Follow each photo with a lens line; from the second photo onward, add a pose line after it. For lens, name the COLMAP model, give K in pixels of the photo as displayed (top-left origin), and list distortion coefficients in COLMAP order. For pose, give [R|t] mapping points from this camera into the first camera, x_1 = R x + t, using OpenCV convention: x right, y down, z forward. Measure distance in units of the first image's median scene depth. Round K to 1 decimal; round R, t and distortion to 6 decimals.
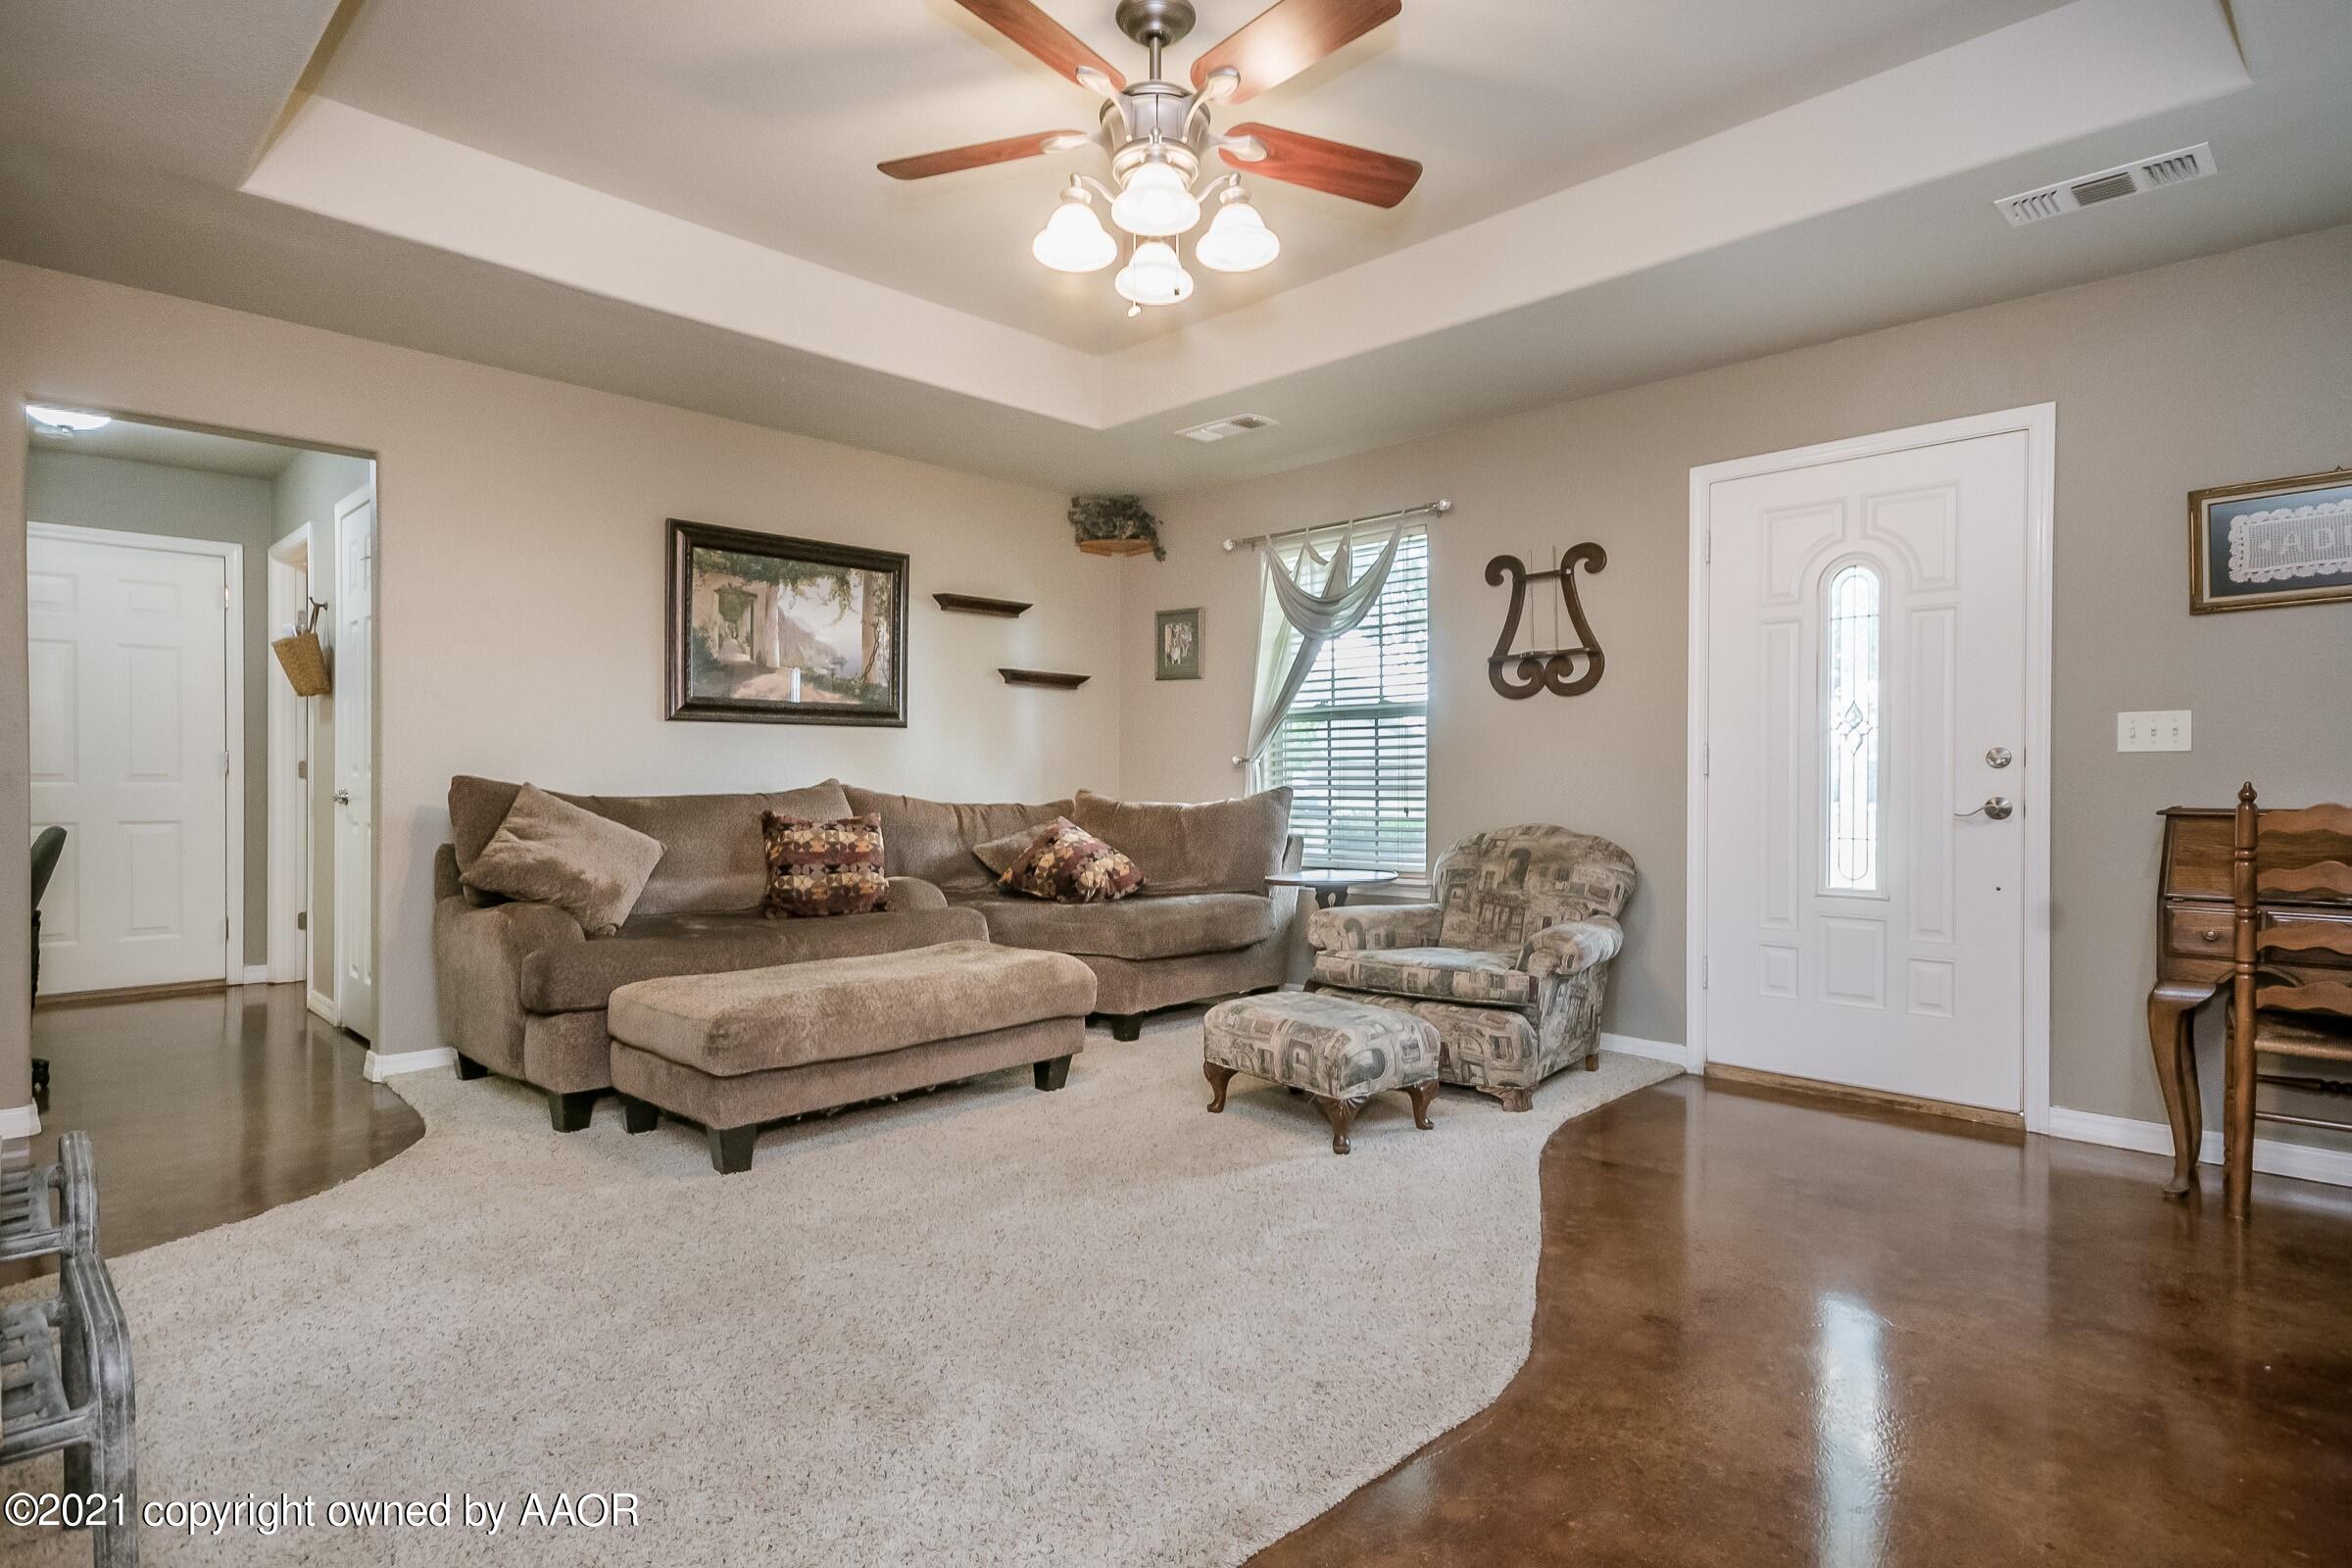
lens RADIAL K [[1220.8, 0, 1182.7], [0, 1220.8, 788.9], [0, 0, 1]] dist [0.010065, 0.001819]
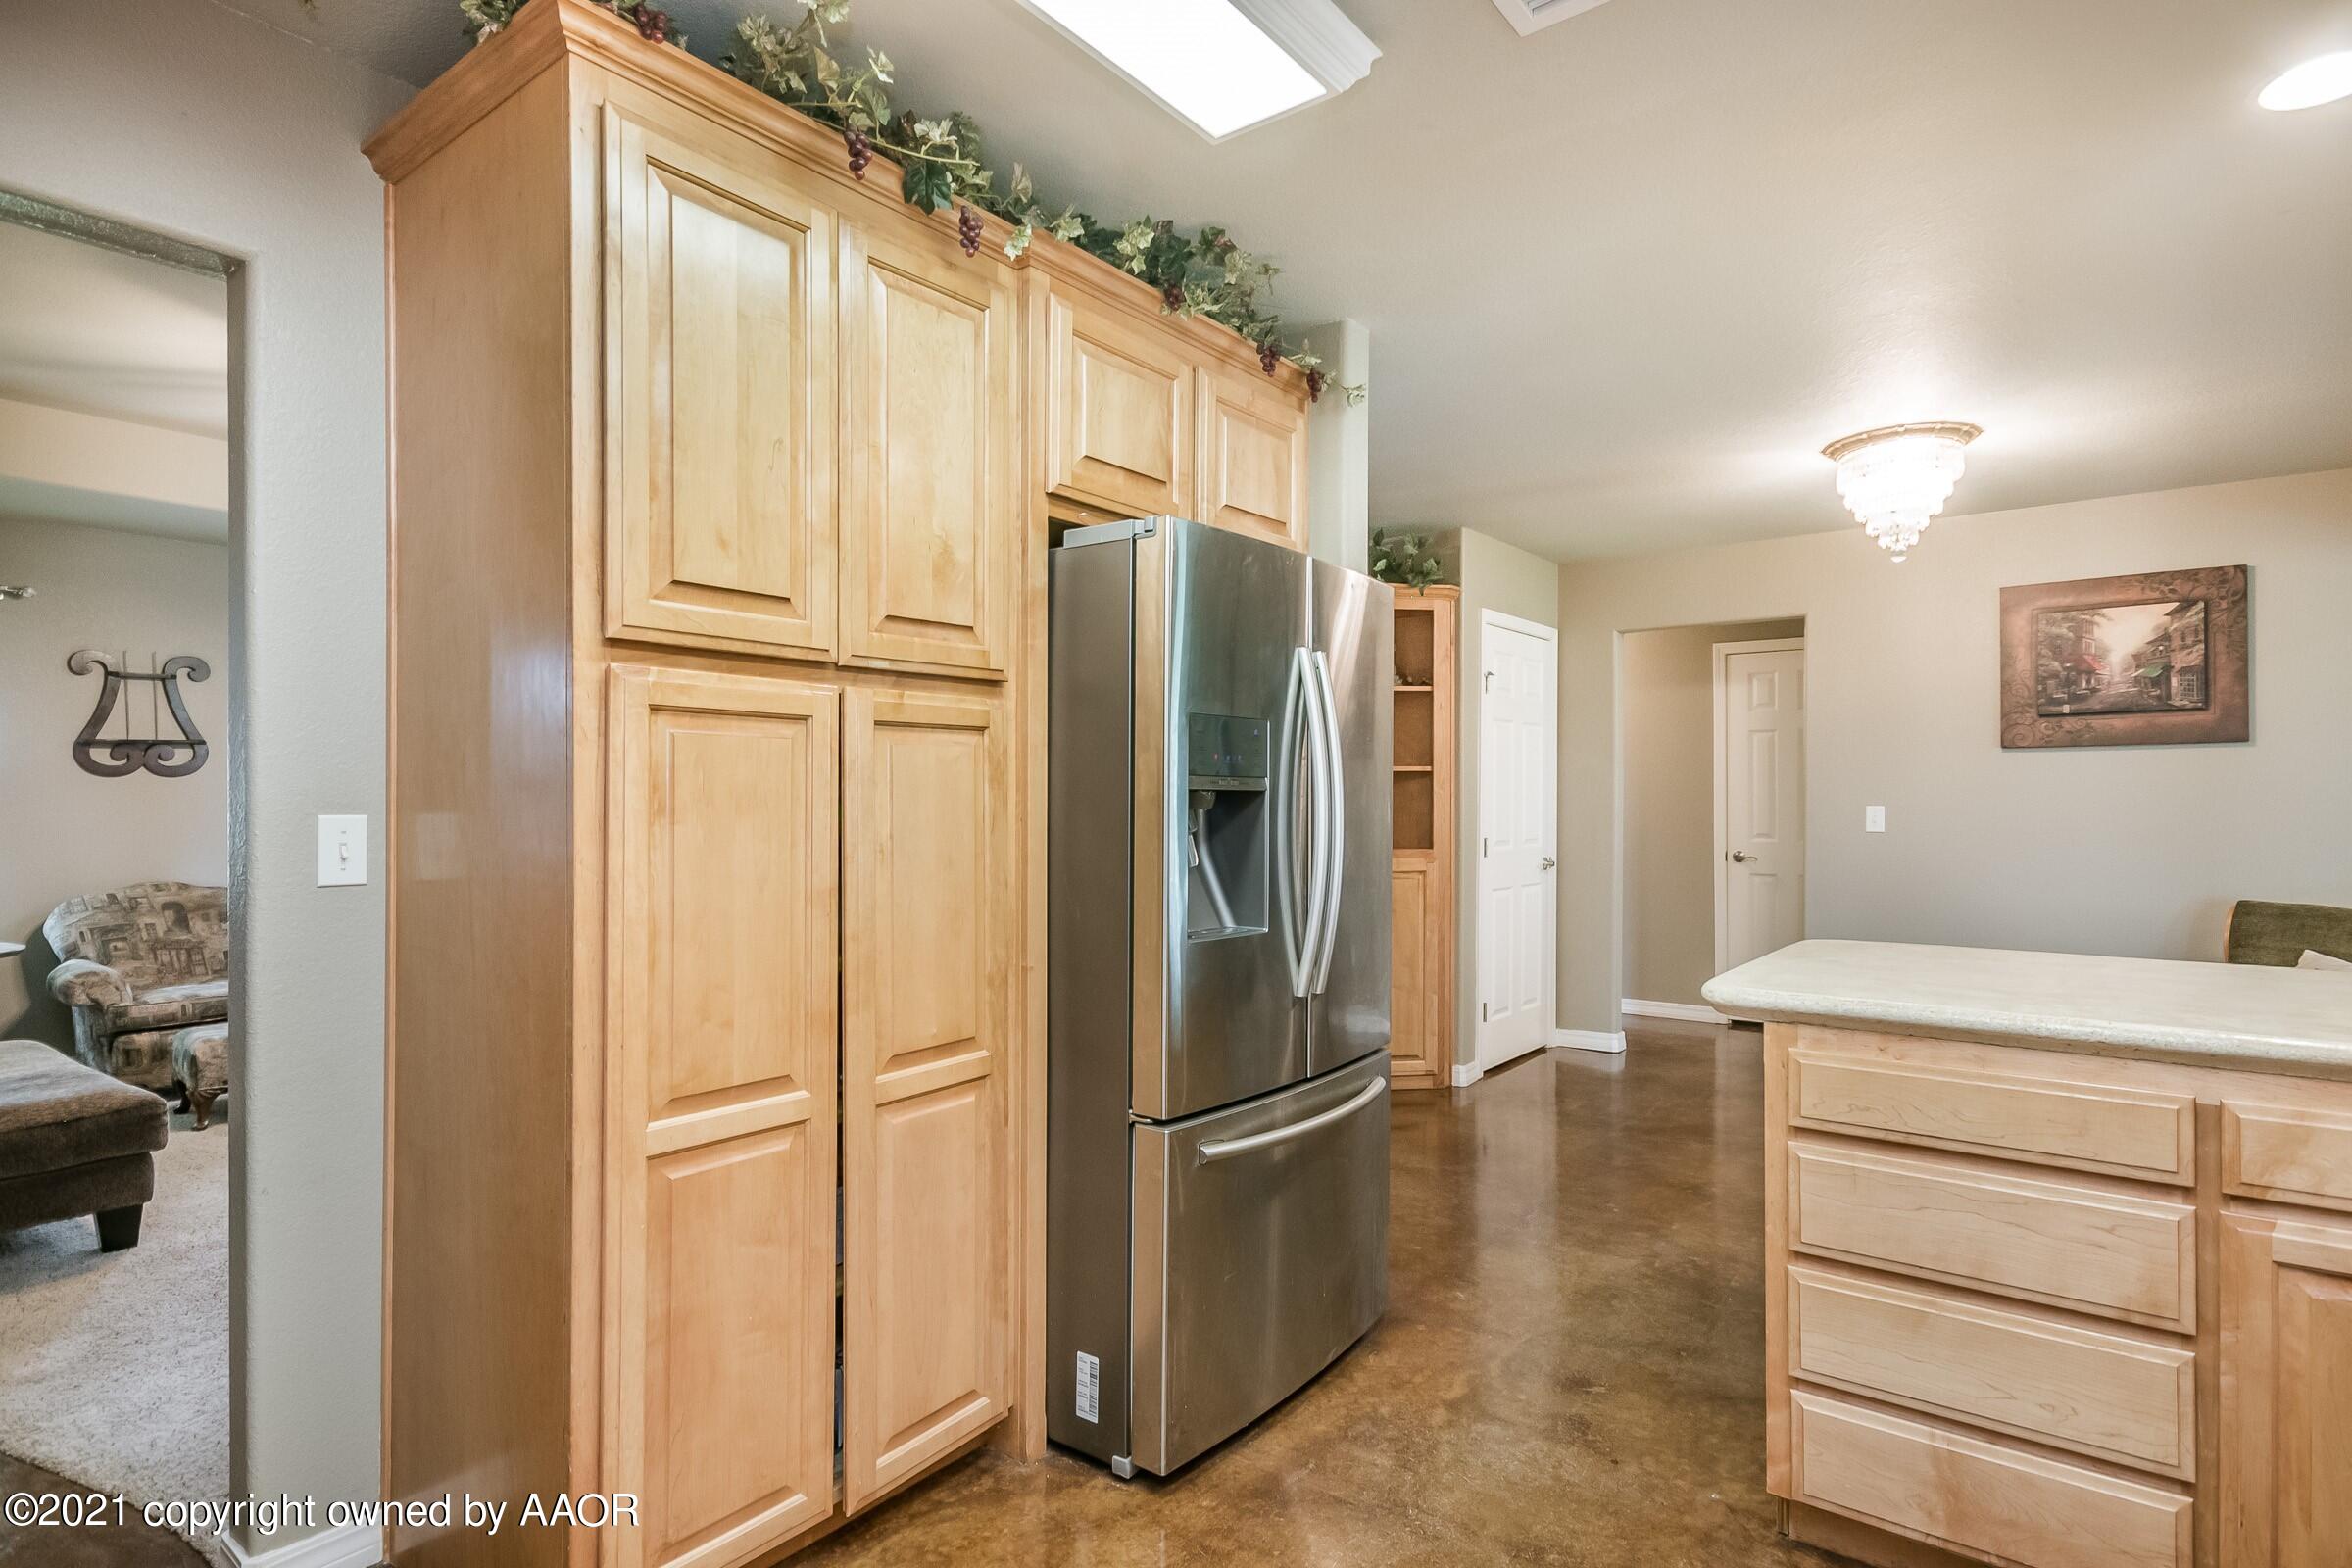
lens RADIAL K [[1220.8, 0, 1175.9], [0, 1220.8, 794.6], [0, 0, 1]] dist [0.010065, 0.001819]
pose [[-0.116672, -0.005275, 0.993156, -1.074532], [0.006593, 0.999960, 0.006086, -0.060309], [-0.993149, 0.007258, -0.116633, 0.136331]]
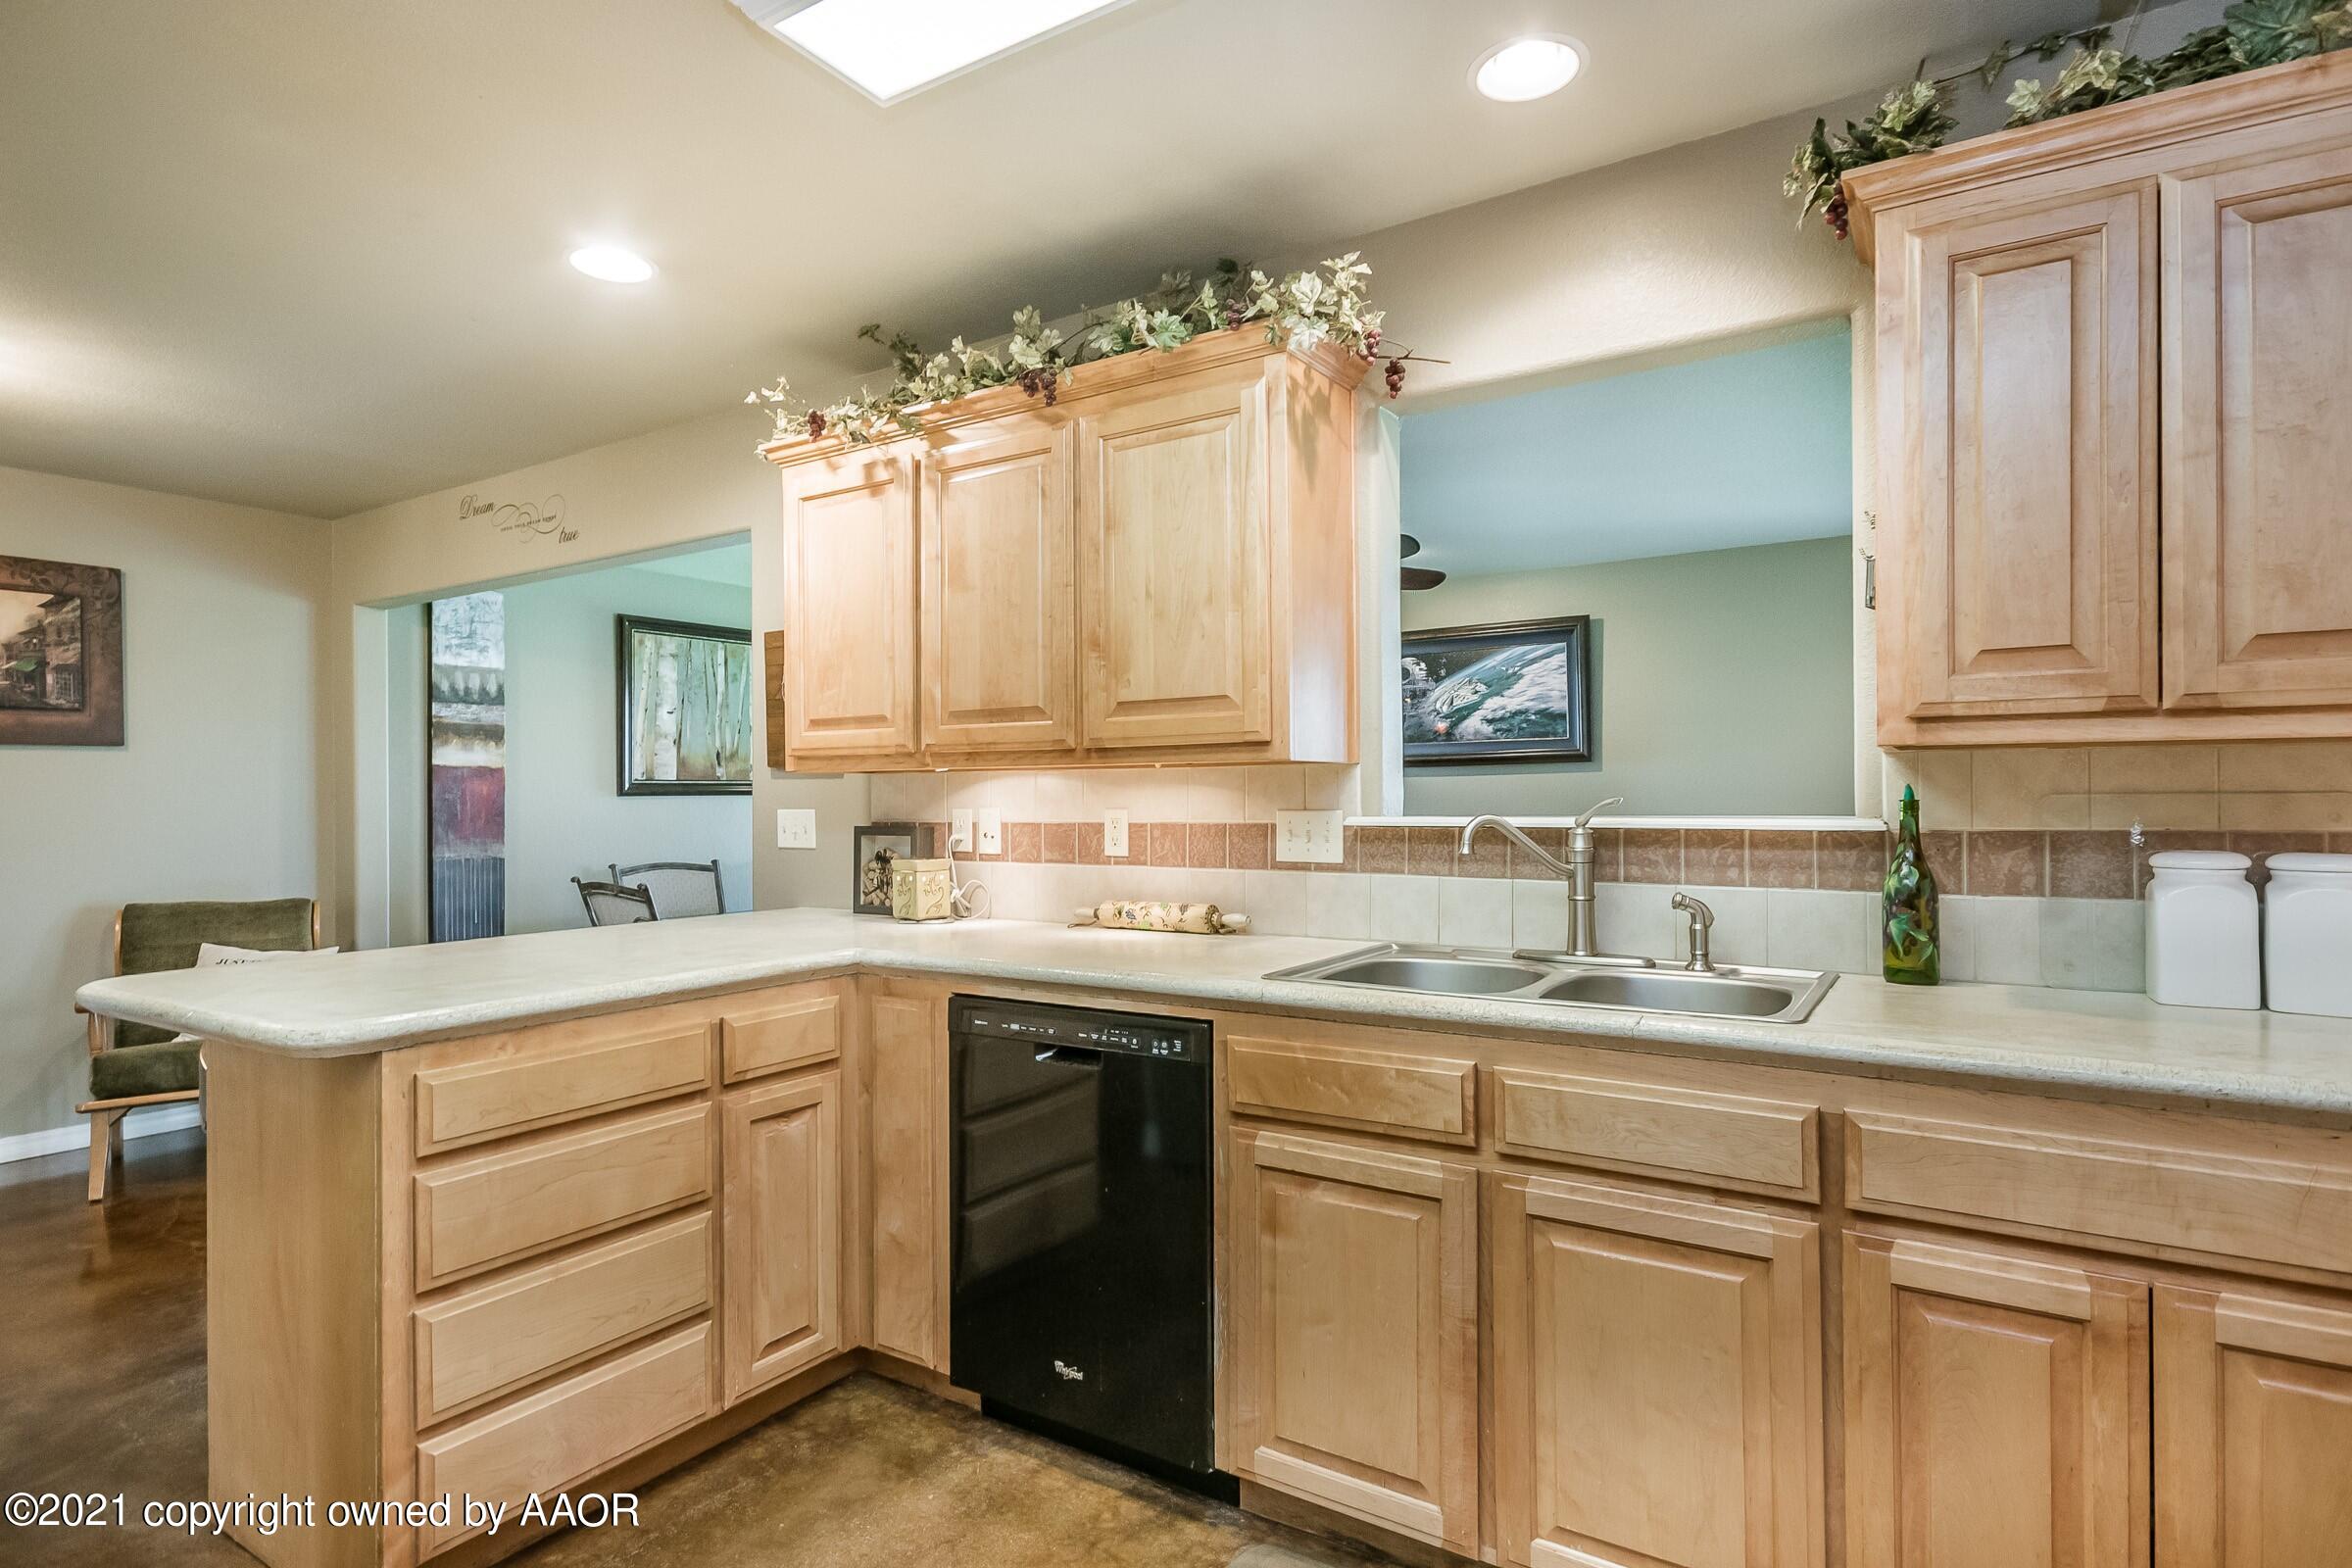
lens RADIAL K [[1220.8, 0, 1179.1], [0, 1220.8, 797.6], [0, 0, 1]] dist [0.010065, 0.001819]
pose [[-0.979034, 0.000533, -0.203698, -0.812351], [-0.001163, 0.999966, 0.008206, -0.058690], [0.203696, 0.008270, -0.978999, 0.319945]]
